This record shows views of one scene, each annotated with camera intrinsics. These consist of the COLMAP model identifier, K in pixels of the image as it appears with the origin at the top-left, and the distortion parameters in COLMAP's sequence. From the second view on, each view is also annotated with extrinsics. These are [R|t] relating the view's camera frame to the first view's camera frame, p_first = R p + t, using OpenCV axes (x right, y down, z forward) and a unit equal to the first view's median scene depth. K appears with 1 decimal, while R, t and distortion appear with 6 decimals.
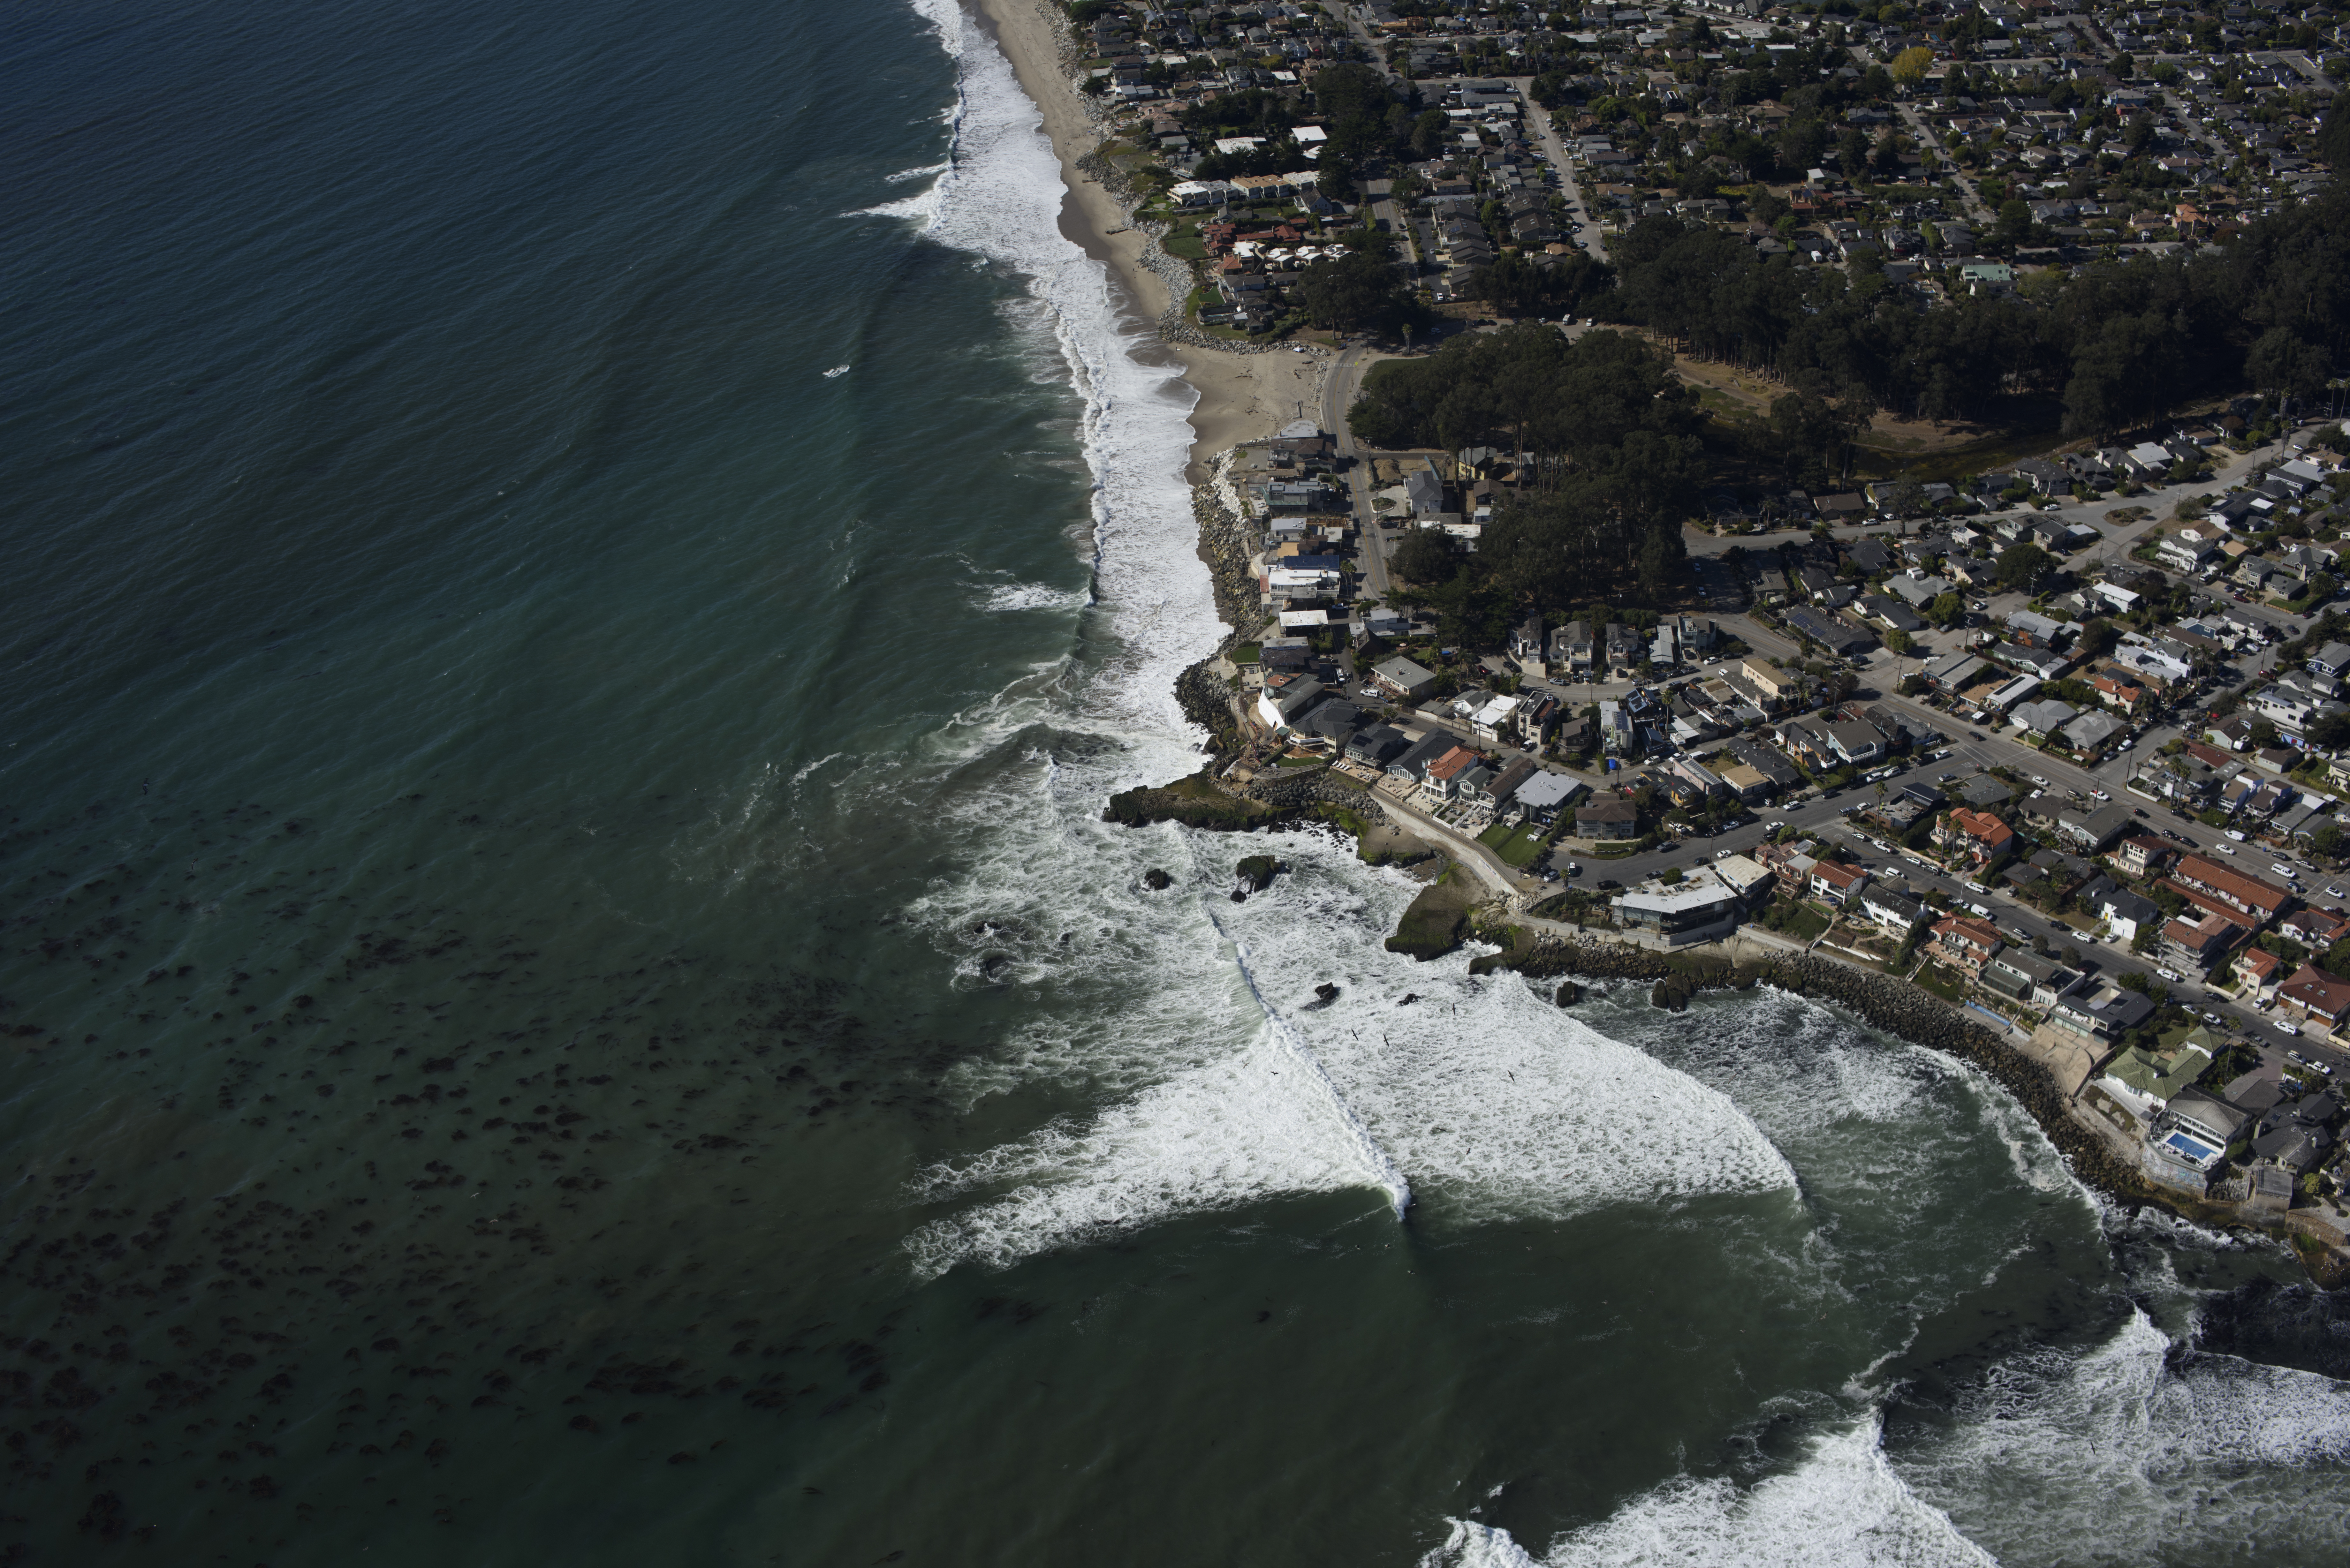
lens RADIAL K [[2689.2, 0, 1175.0], [0, 2689.2, 784.0], [0, 0, 1]] dist [-0.119420, 0.141437]
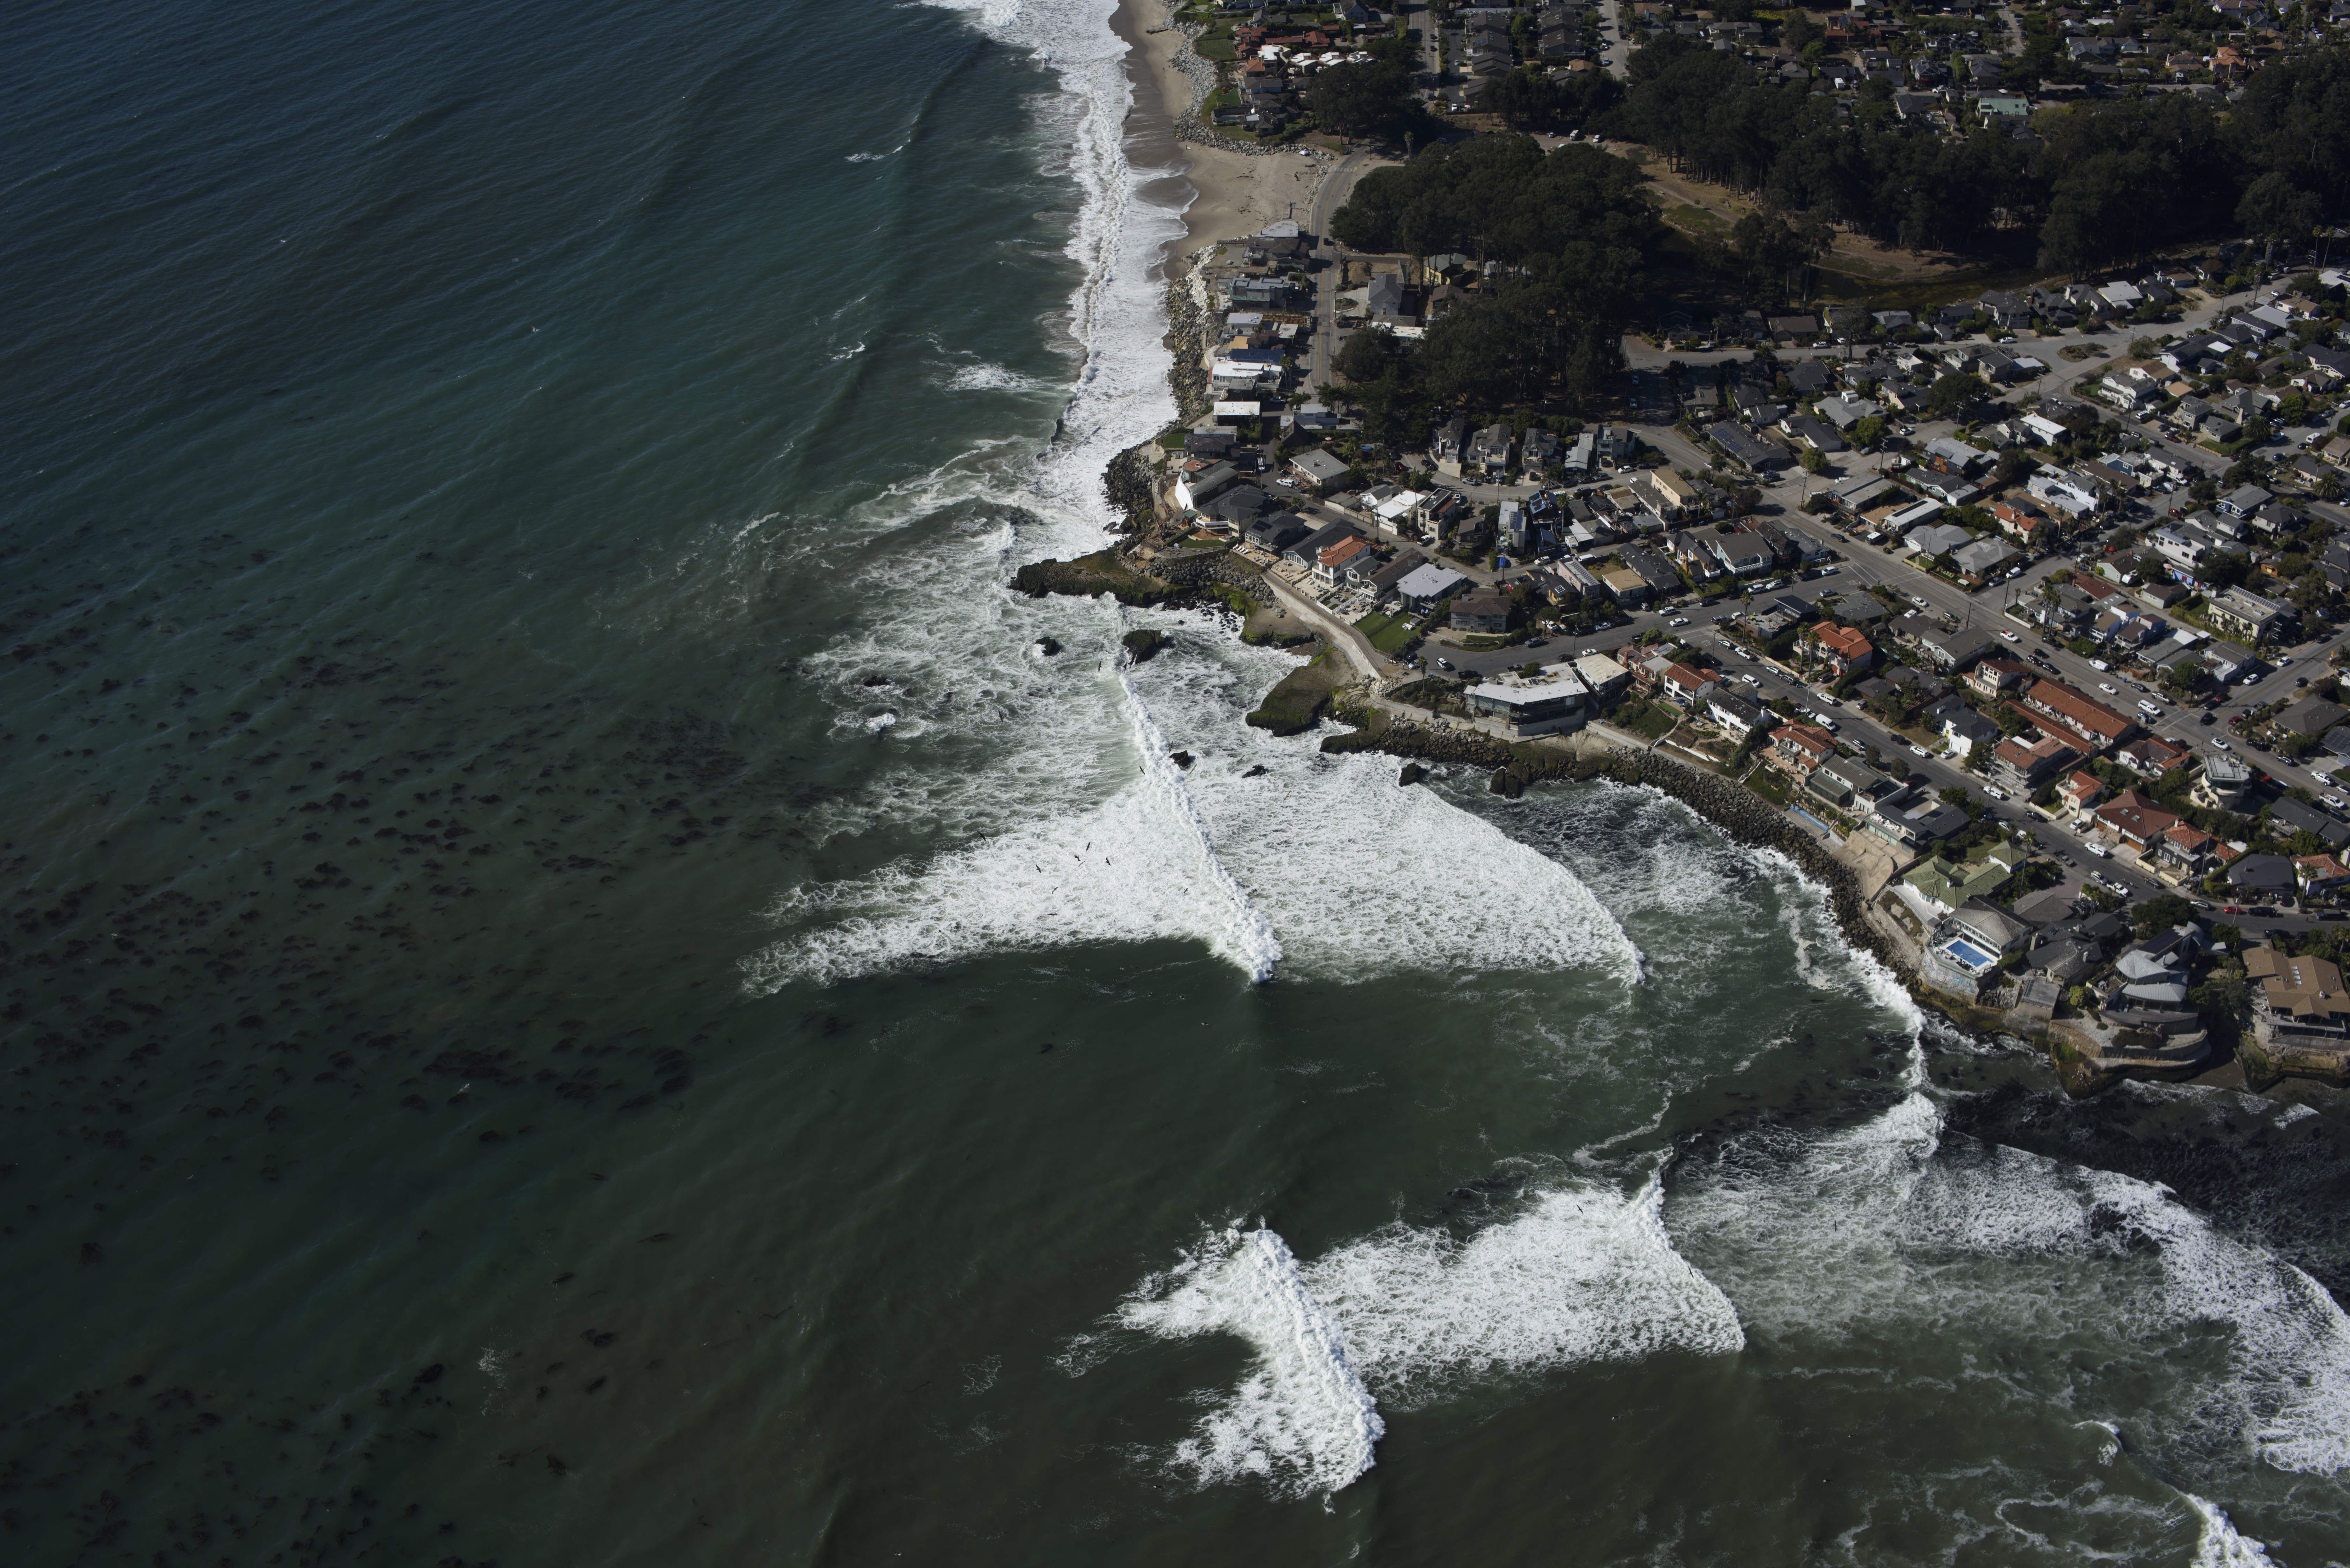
lens RADIAL K [[2689.2, 0, 1175.0], [0, 2689.2, 784.0], [0, 0, 1]] dist [-0.119420, 0.141437]
pose [[0.995479, 0.060805, -0.072972, 0.117280], [-0.055986, 0.996224, 0.066356, 0.015968], [0.076731, -0.061970, 0.995124, -0.035179]]
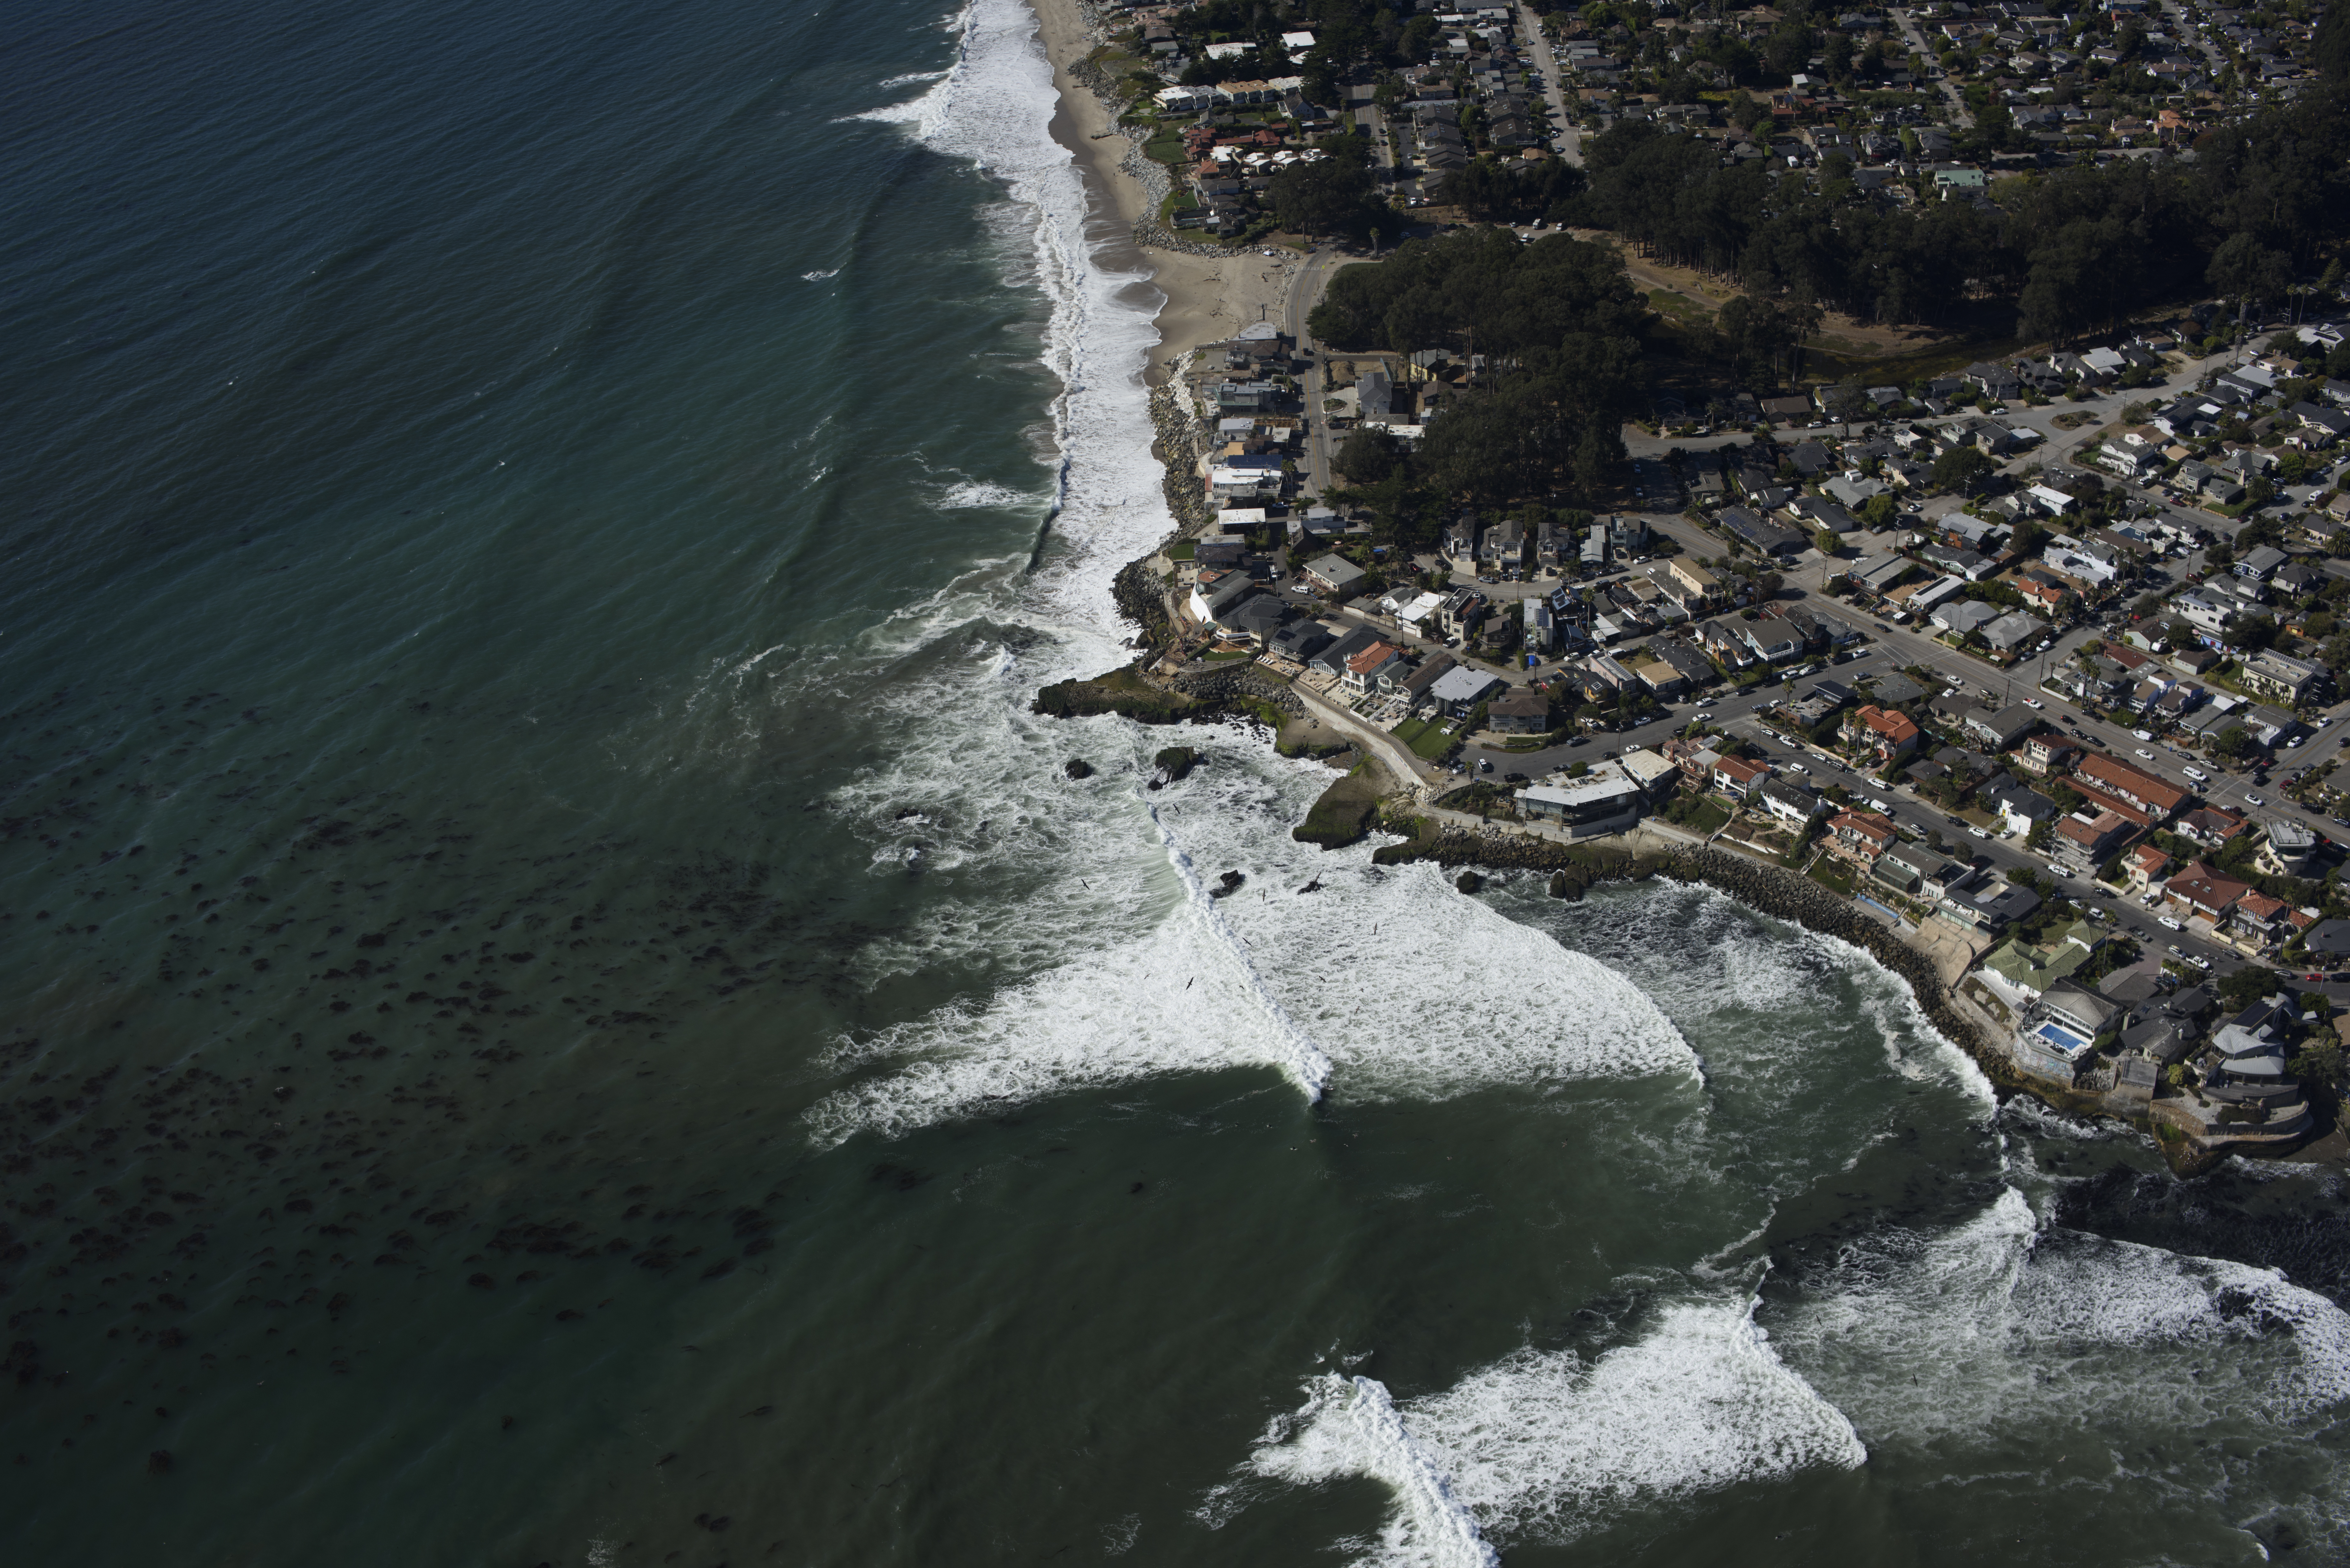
lens RADIAL K [[2689.2, 0, 1175.0], [0, 2689.2, 784.0], [0, 0, 1]] dist [-0.119420, 0.141437]
pose [[0.999523, 0.008292, -0.029765, 0.058268], [-0.007349, 0.999473, 0.031633, 0.008138], [0.030012, -0.031399, 0.999056, -0.018498]]
